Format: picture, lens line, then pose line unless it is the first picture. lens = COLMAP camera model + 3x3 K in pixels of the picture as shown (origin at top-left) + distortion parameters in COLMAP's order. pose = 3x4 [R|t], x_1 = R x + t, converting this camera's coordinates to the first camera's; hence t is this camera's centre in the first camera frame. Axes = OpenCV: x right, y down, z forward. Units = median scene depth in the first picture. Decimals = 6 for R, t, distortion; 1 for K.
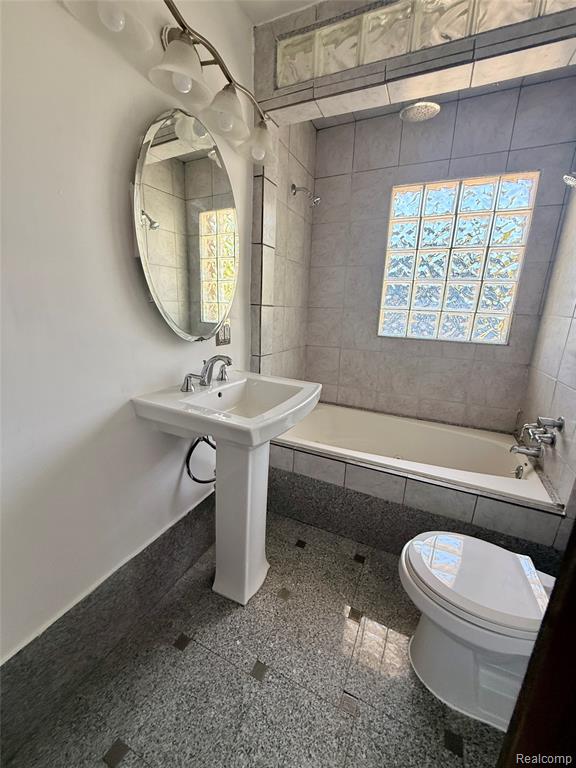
lens RADIAL K [[300.2, 0, 286.9], [0, 300.2, 381.9], [0, 0, 1]] dist [0.000316, 0.000359]
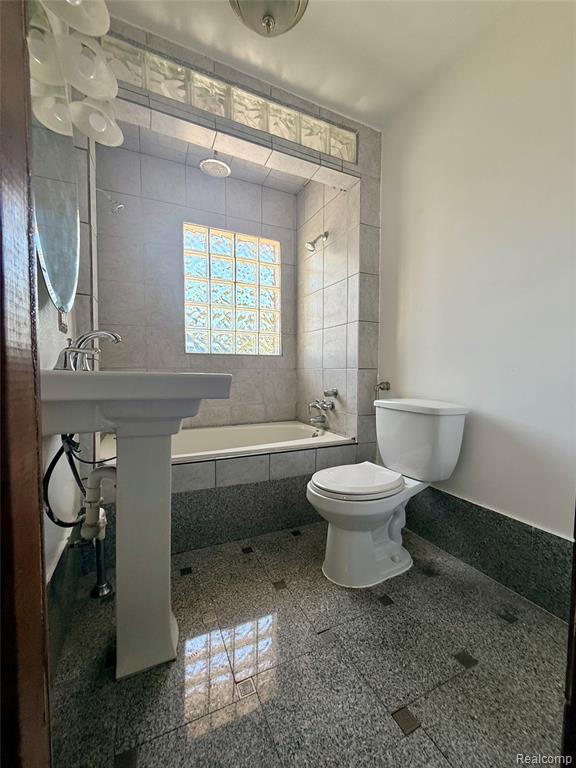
lens RADIAL K [[300.2, 0, 286.9], [0, 300.2, 381.9], [0, 0, 1]] dist [0.000316, 0.000359]
pose [[0.658890, -0.068193, 0.749142, -0.334301], [0.198783, 0.976266, -0.085967, 0.135858], [-0.725499, 0.205560, 0.656808, 0.118312]]
